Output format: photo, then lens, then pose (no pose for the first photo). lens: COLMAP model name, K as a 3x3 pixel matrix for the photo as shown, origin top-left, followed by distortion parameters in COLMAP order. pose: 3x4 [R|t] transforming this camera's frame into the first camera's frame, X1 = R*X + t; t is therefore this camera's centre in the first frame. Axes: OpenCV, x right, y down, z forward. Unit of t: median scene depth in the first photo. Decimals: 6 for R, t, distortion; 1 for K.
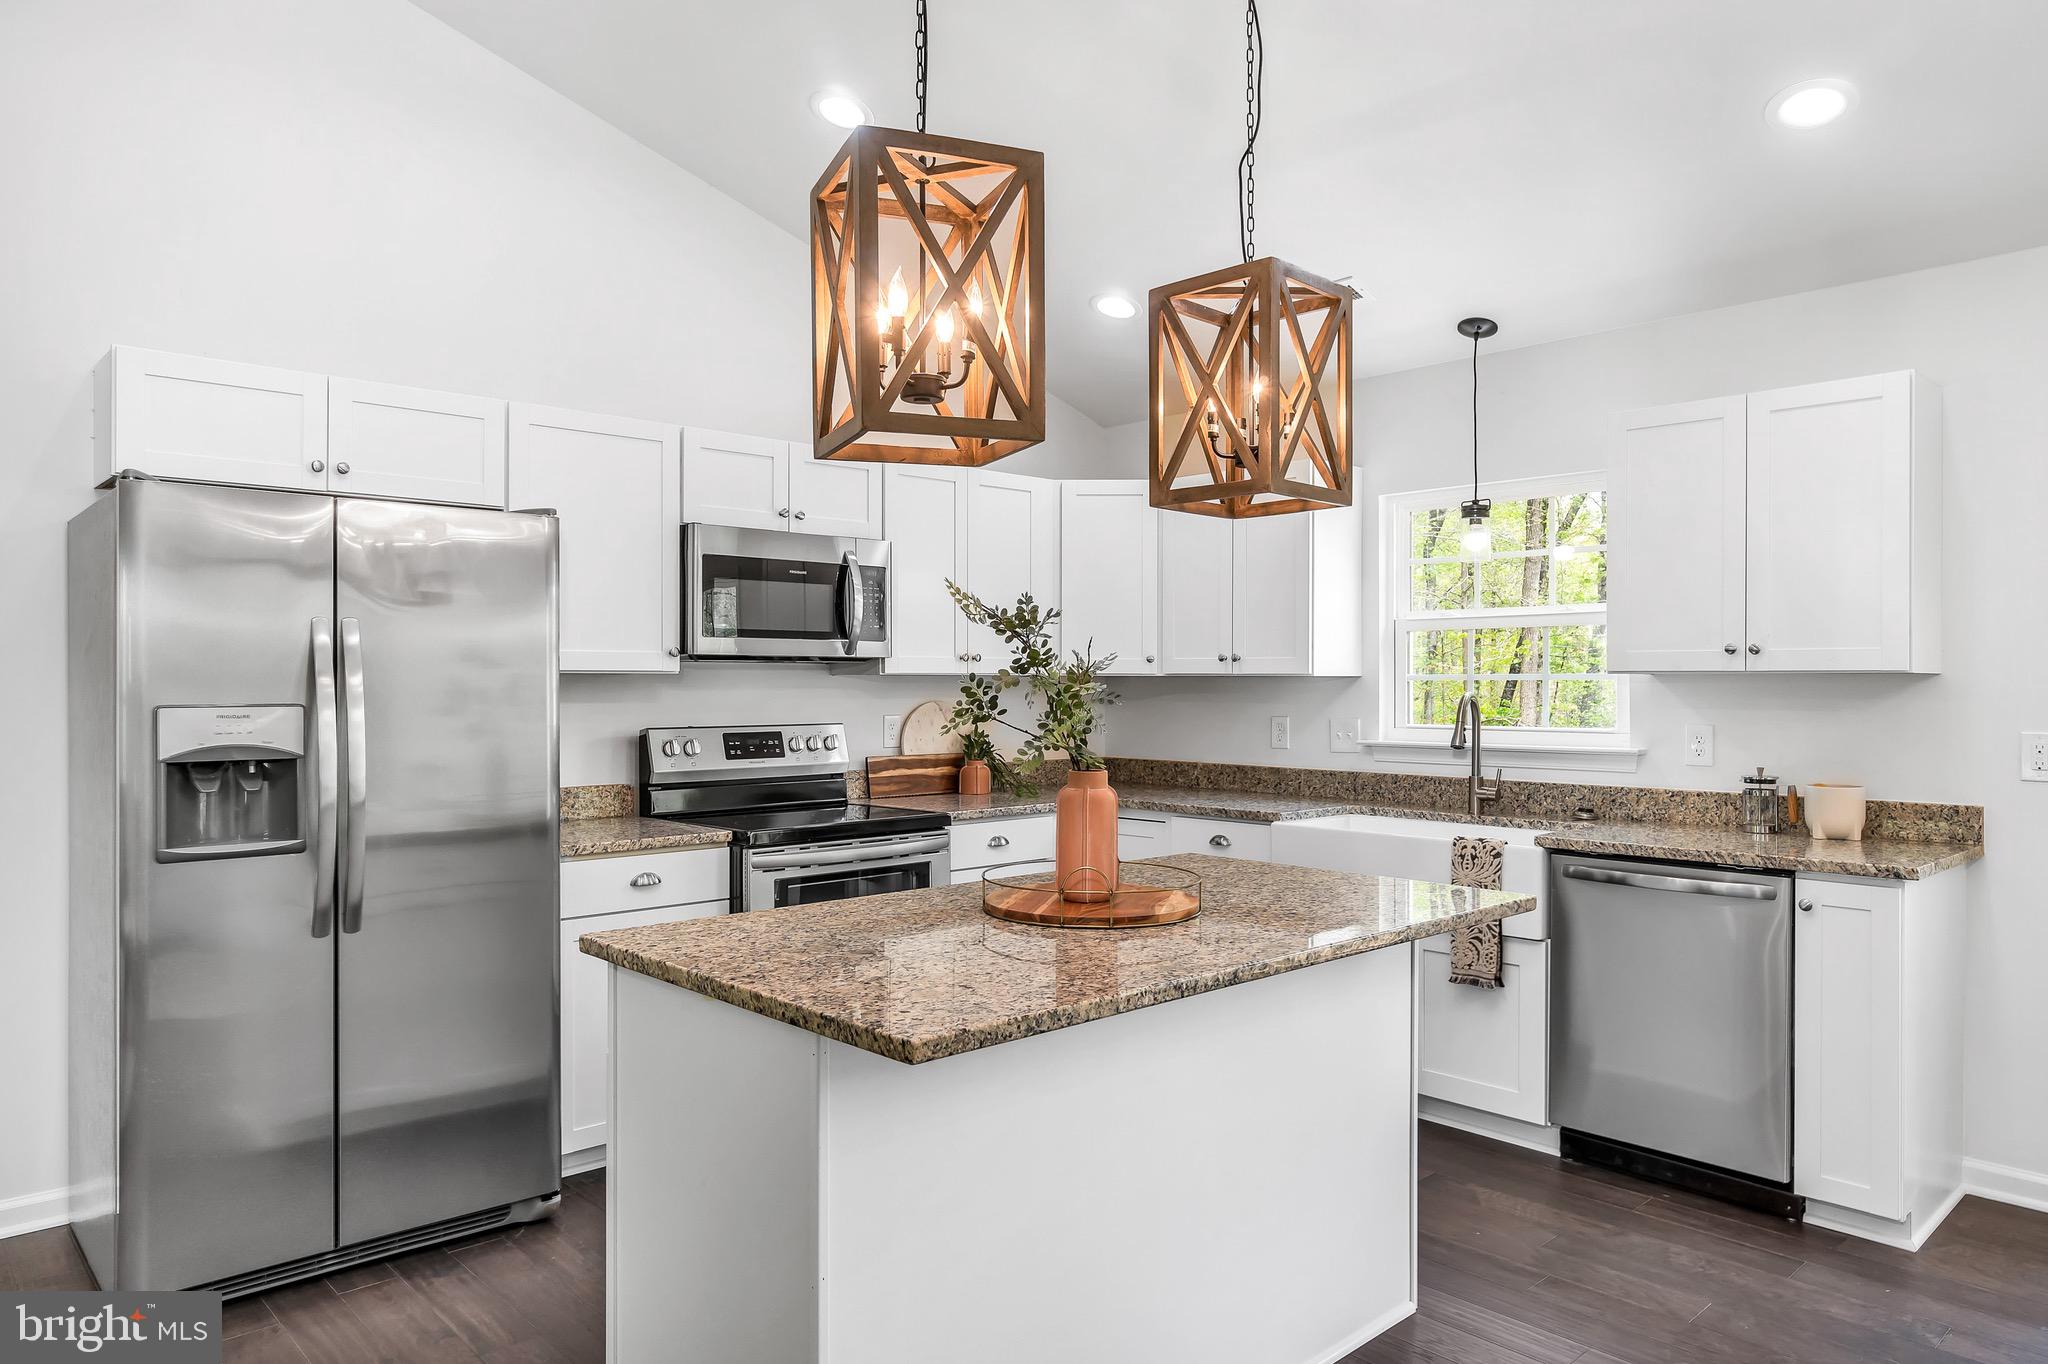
lens RADIAL K [[1311.1, 0, 1024.0], [0, 1311.1, 682.0], [0, 0, 1]] dist [-0.000346, -0.001497]
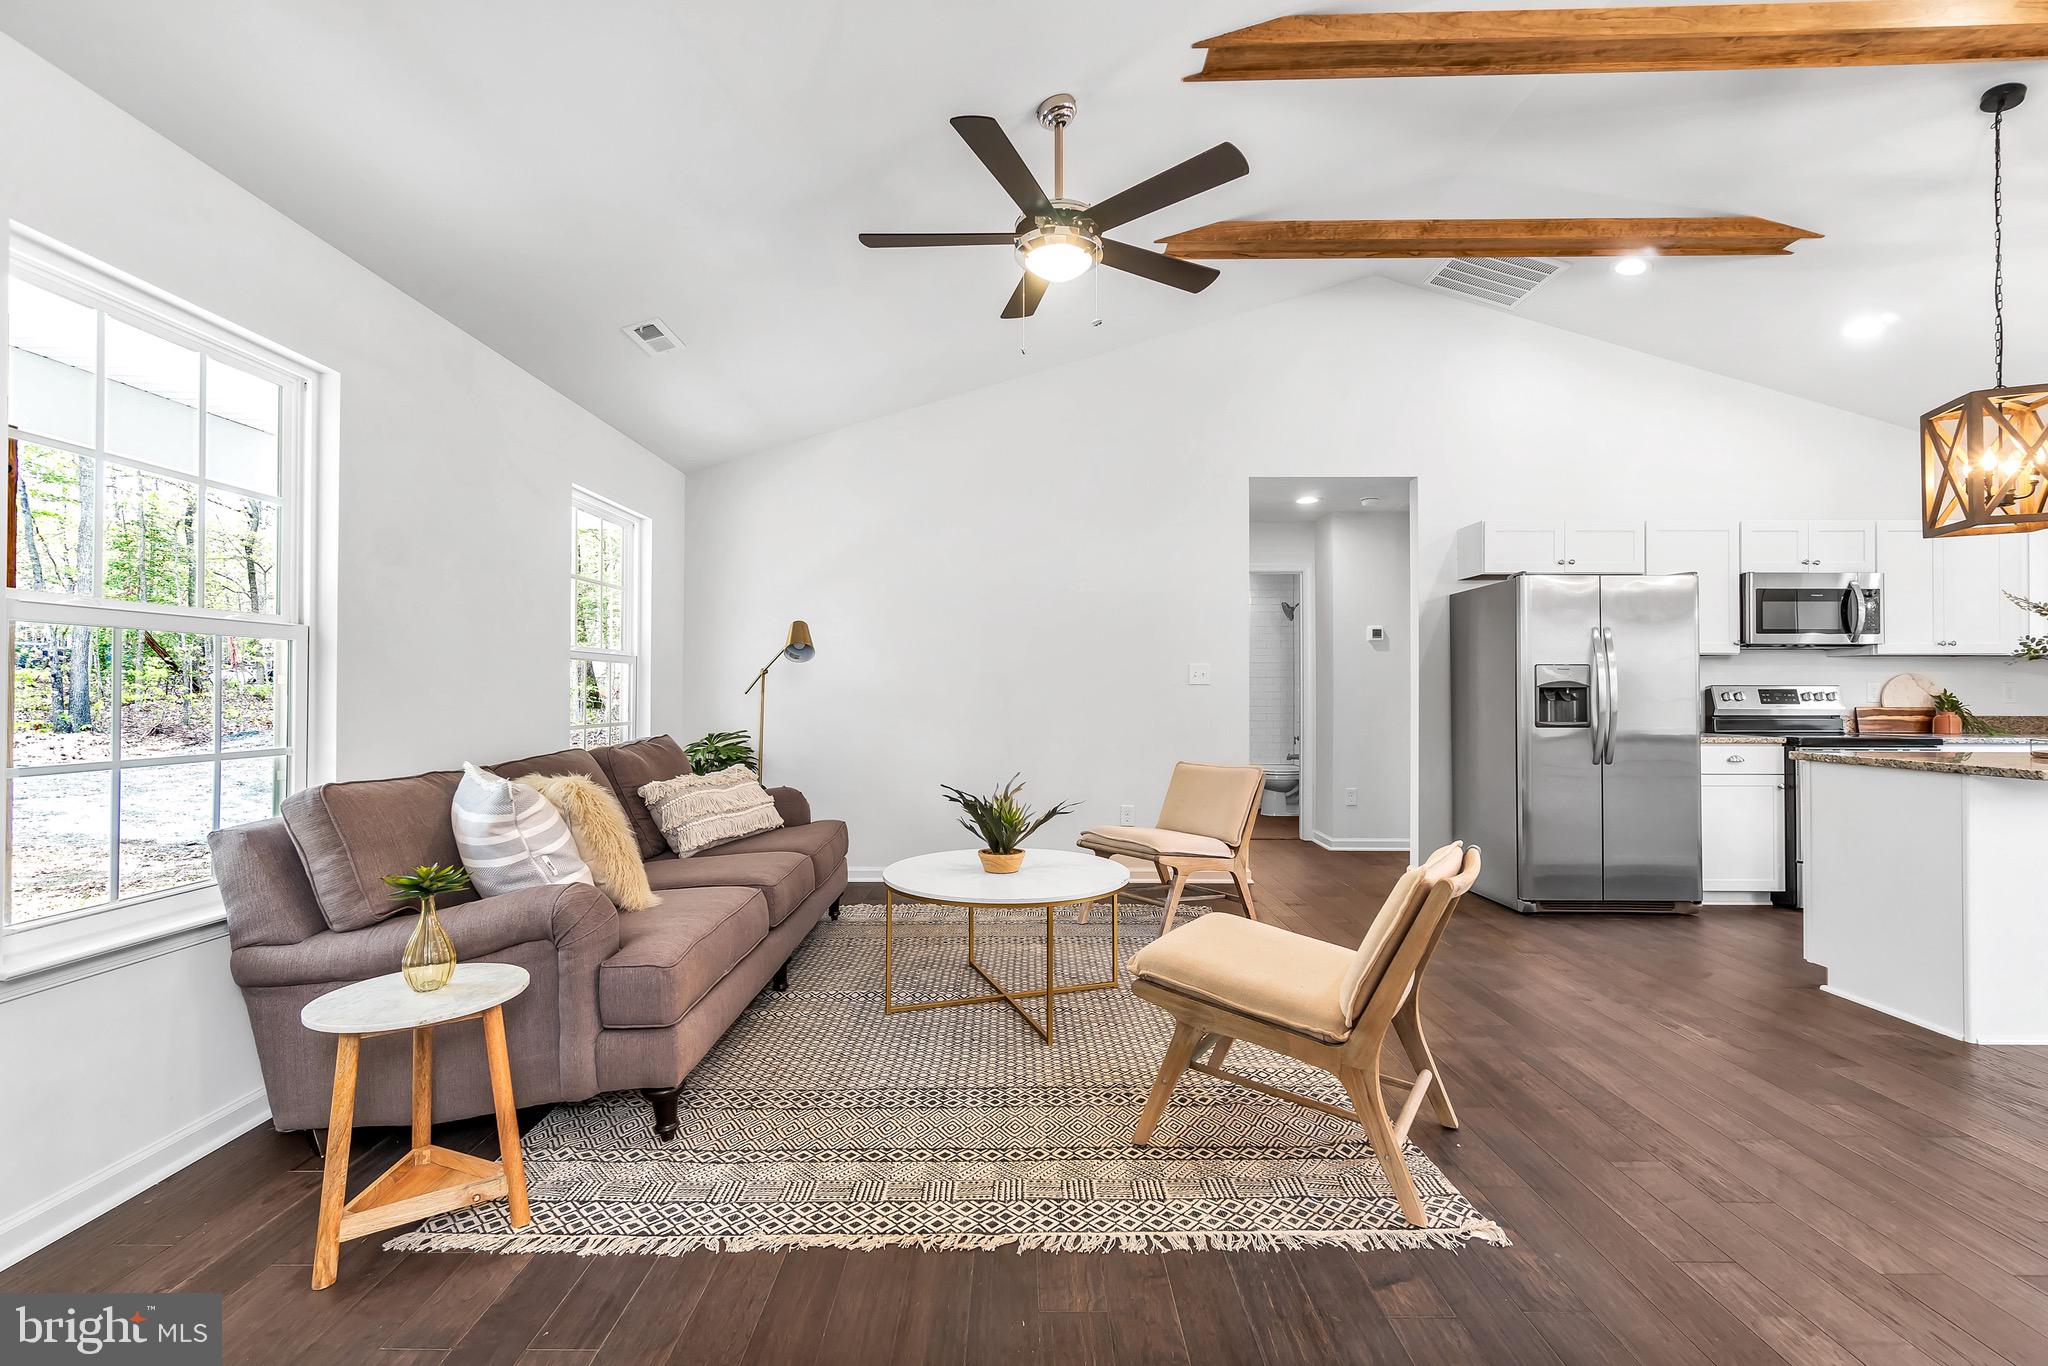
lens RADIAL K [[911.5, 0, 1020.4], [0, 911.5, 684.5], [0, 0, 1]] dist [-0.001078, 0.000362]
pose [[0.731301, -0.005477, -0.682033, -0.122034], [-0.000967, 0.999958, -0.009067, 0.046283], [0.682054, 0.007290, 0.731265, -0.602168]]
